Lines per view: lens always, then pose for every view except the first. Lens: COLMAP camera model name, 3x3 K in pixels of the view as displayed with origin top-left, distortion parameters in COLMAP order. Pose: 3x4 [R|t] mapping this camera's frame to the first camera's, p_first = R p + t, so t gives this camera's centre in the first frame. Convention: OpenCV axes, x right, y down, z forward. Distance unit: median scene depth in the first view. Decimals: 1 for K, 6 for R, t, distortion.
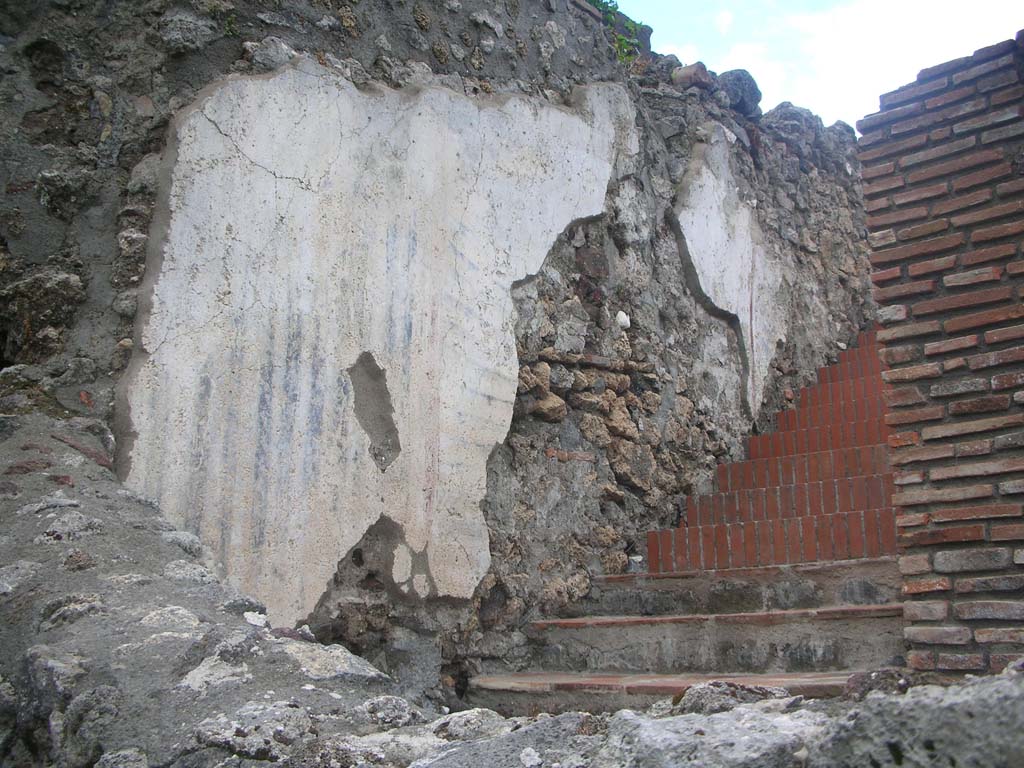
lens RADIAL K [[1102.2, 0, 512.0], [0, 1102.2, 384.0], [0, 0, 1]] dist [-0.200069, 0.167111]
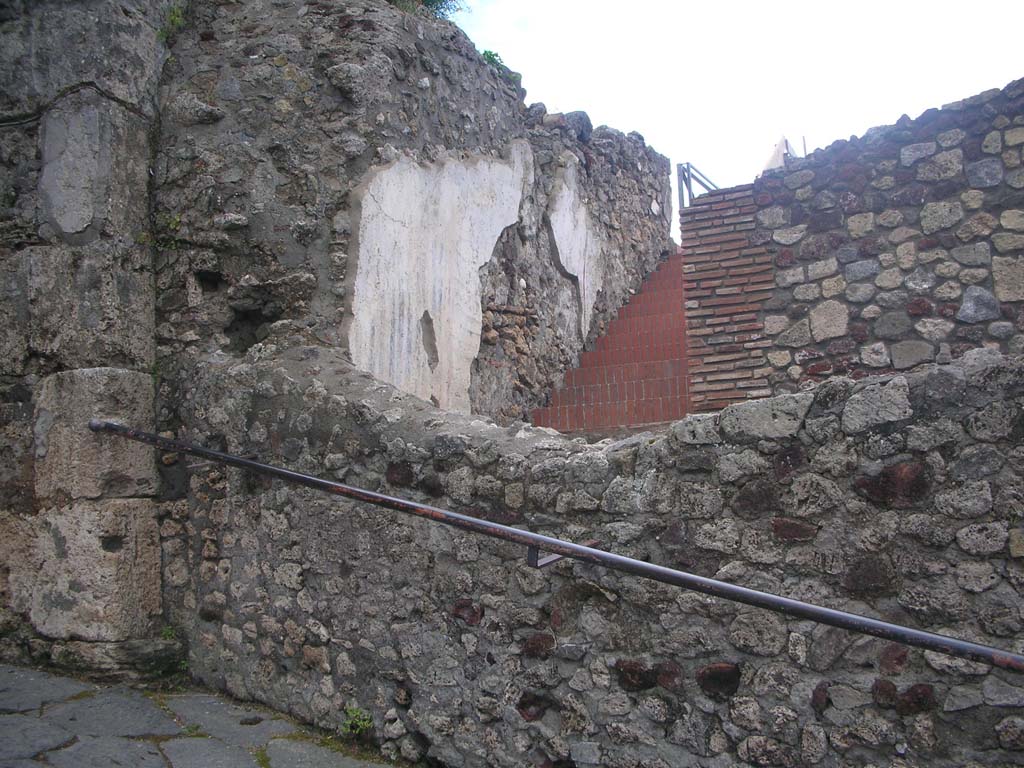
lens RADIAL K [[1102.2, 0, 512.0], [0, 1102.2, 384.0], [0, 0, 1]] dist [-0.200069, 0.167111]
pose [[0.971594, 0.009532, 0.236460, -0.348016], [-0.031067, 0.995679, 0.087515, -0.058291], [-0.234604, -0.092375, 0.967692, -0.714230]]
